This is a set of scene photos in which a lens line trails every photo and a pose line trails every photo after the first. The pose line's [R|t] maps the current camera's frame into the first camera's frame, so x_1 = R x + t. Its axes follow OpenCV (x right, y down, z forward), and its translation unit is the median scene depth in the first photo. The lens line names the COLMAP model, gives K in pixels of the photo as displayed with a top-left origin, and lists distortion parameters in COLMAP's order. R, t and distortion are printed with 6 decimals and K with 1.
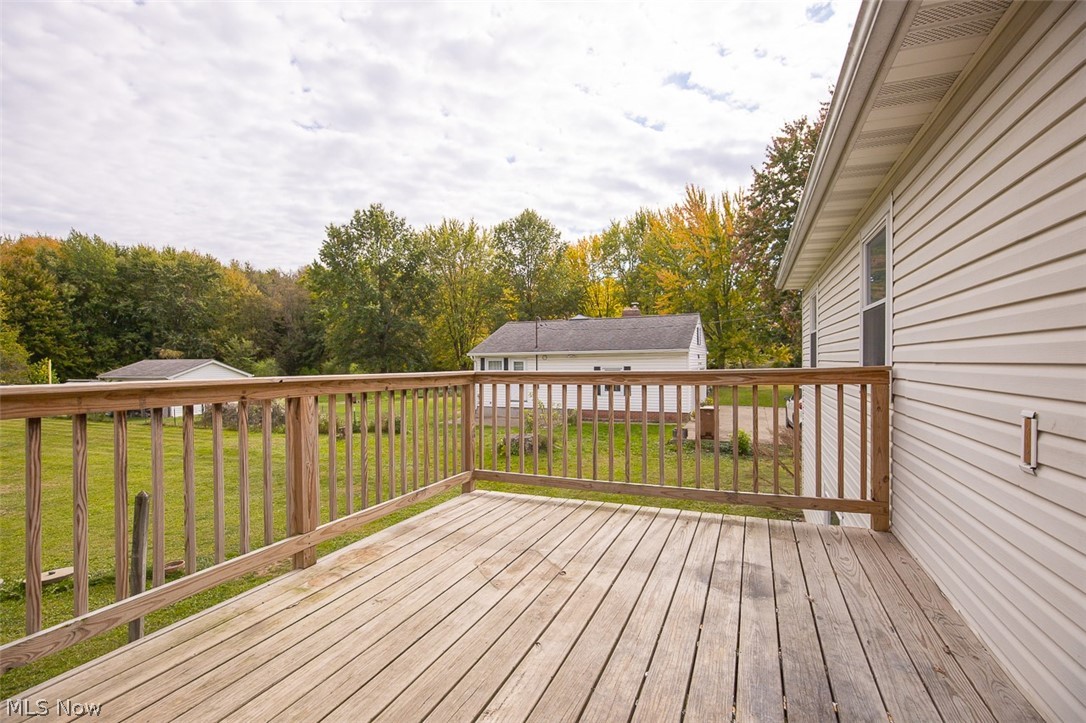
lens RADIAL K [[498.4, 0, 542.2], [0, 498.4, 369.7], [0, 0, 1]] dist [-0.012934, 0.000470]
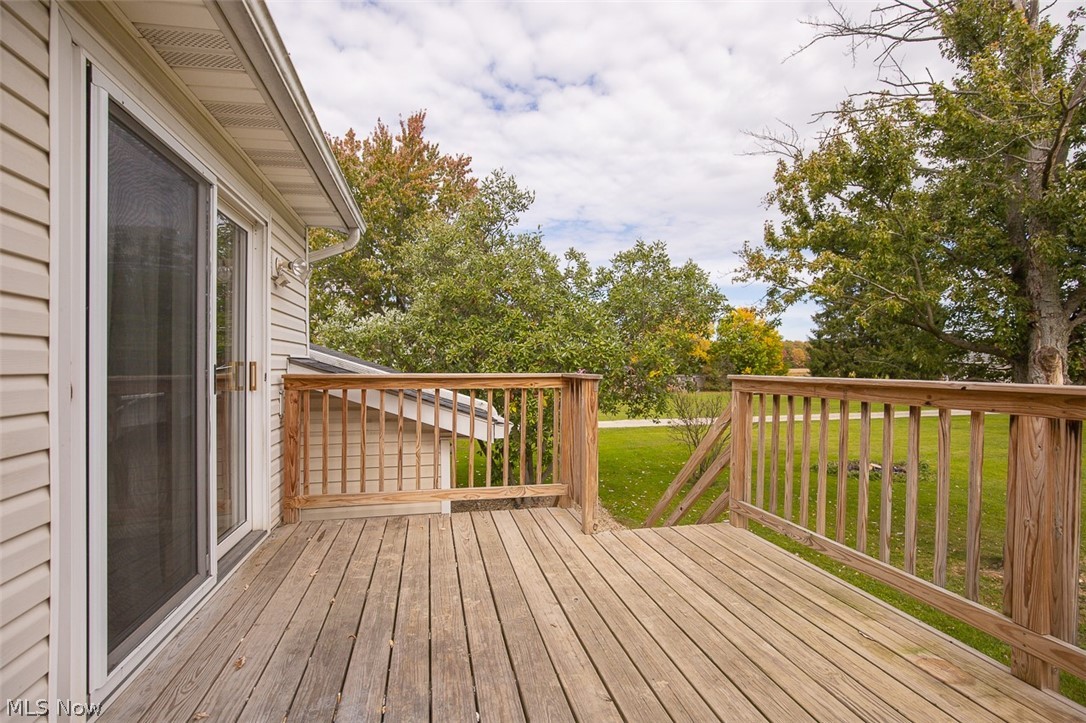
lens RADIAL K [[498.4, 0, 539.1], [0, 498.4, 367.8], [0, 0, 1]] dist [-0.012934, 0.000470]
pose [[-0.813109, 0.004197, -0.582096, 0.101659], [-0.008304, 0.999789, 0.018808, -0.003793], [0.582052, 0.020127, -0.812903, 0.284136]]
